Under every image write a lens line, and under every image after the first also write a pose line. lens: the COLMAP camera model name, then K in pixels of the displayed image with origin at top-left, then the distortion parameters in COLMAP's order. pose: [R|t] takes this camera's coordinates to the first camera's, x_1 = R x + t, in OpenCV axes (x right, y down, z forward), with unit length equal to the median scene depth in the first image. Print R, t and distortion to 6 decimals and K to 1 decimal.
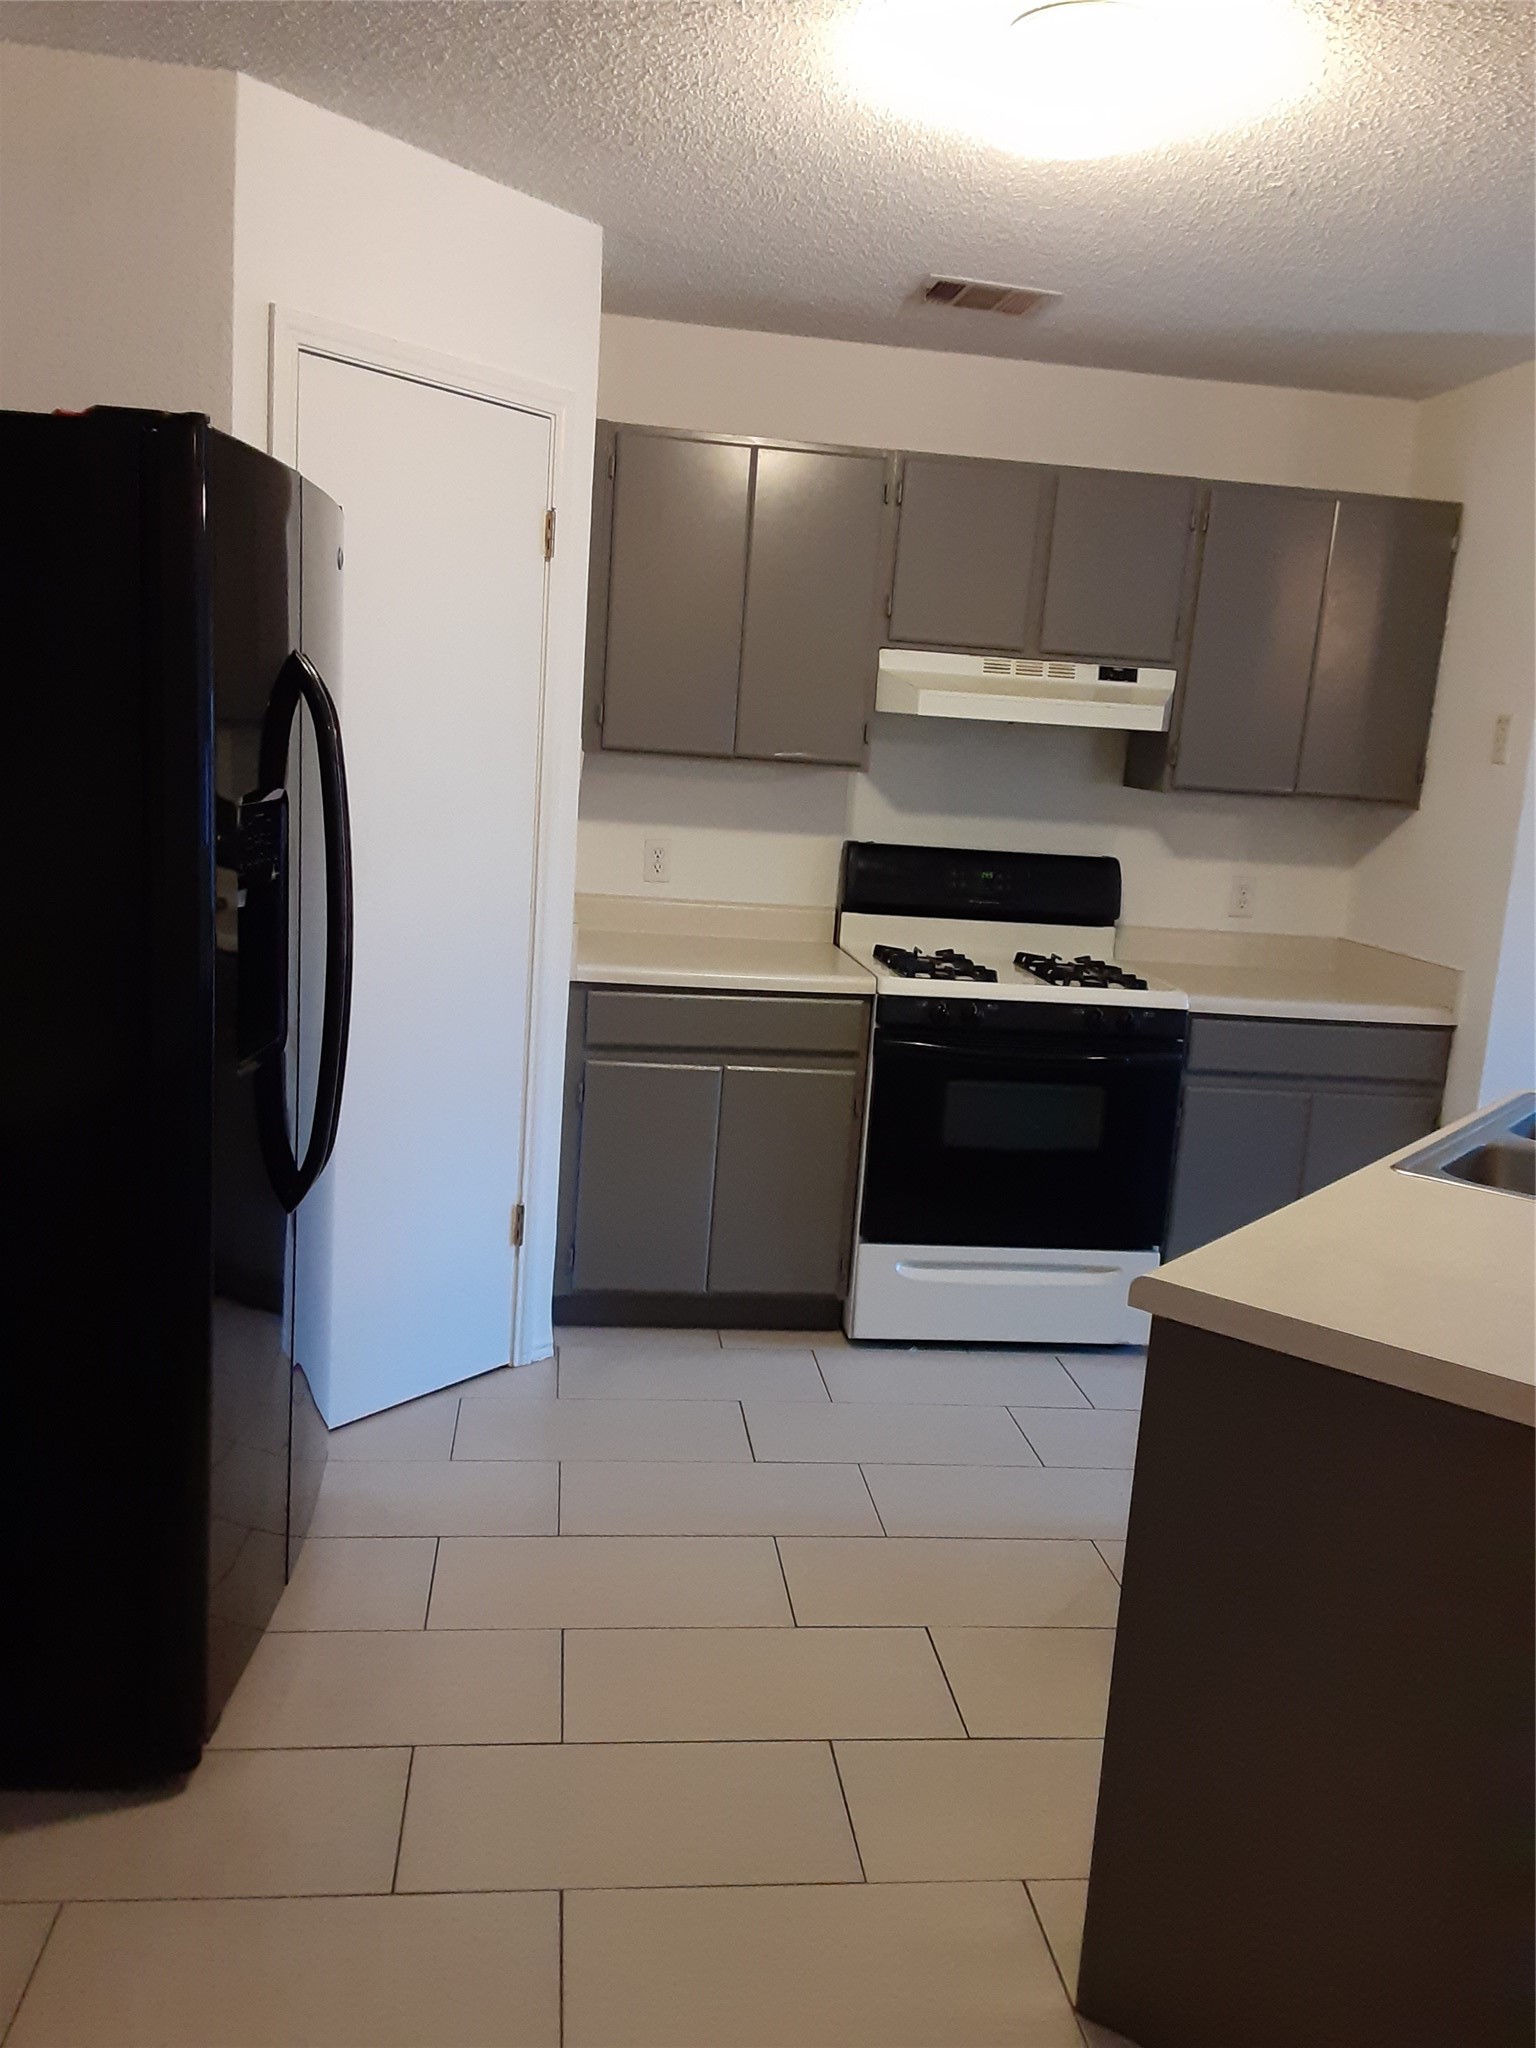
lens RADIAL K [[1628.6, 0, 768.0], [0, 1628.6, 1024.0], [0, 0, 1]] dist [0.129285, -0.204331]
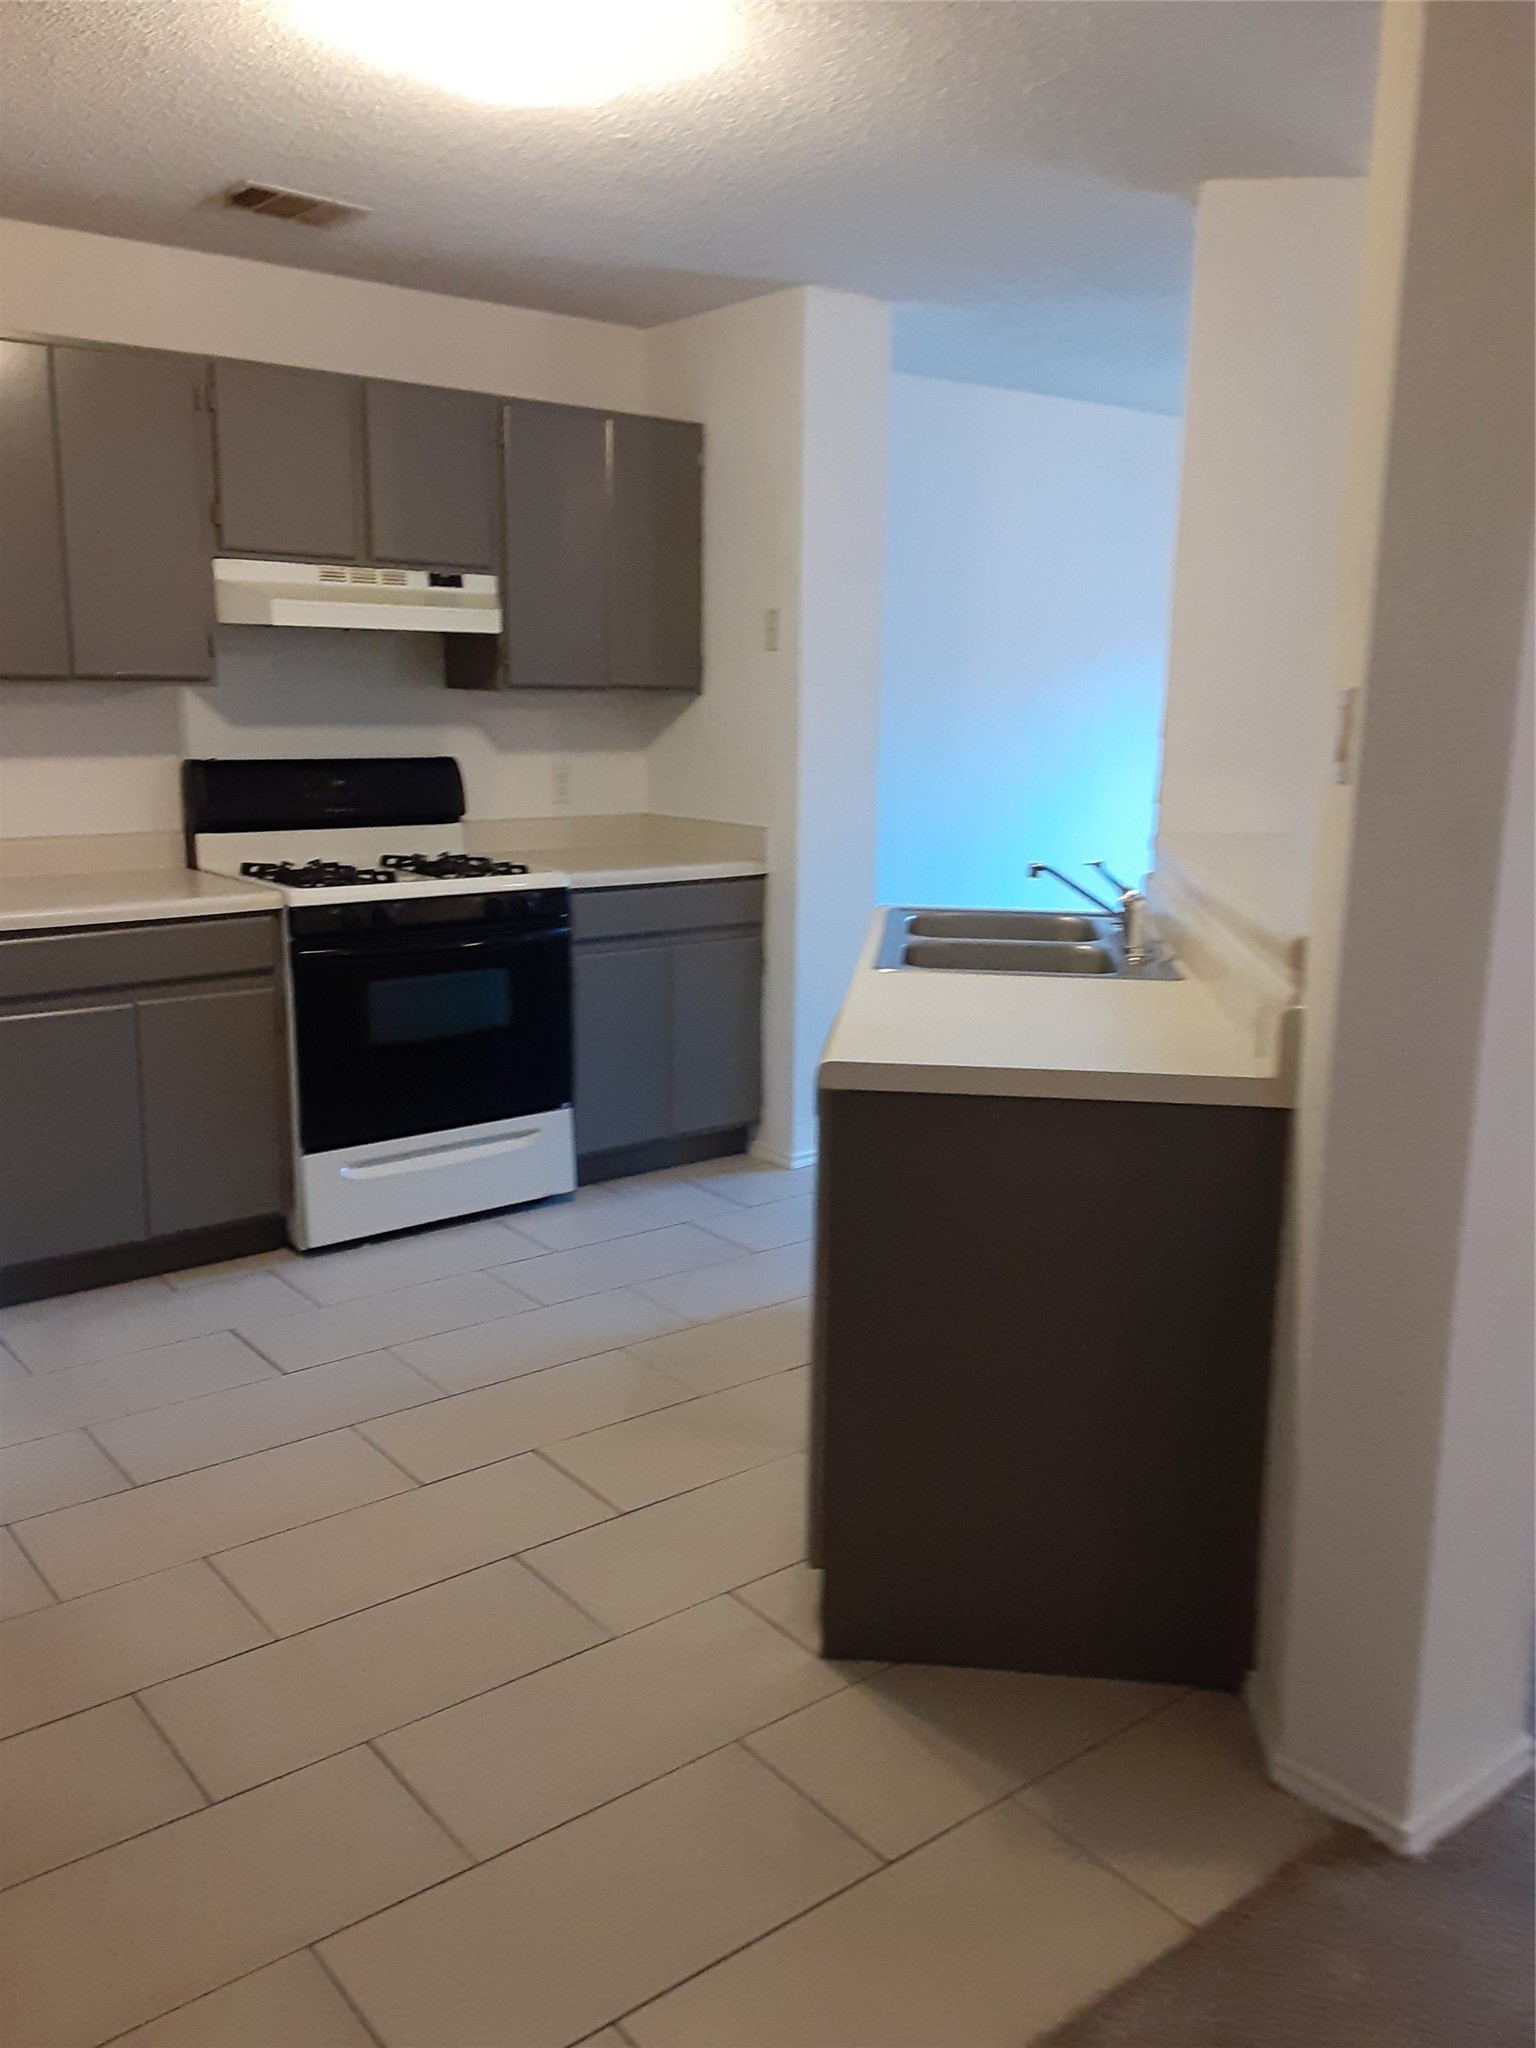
lens RADIAL K [[1628.6, 0, 768.0], [0, 1628.6, 1024.0], [0, 0, 1]] dist [0.129285, -0.204331]
pose [[0.858039, -0.164285, 0.486600, -0.173130], [0.138962, 0.986381, 0.087985, 0.004313], [-0.494427, -0.007876, 0.869183, -0.025812]]
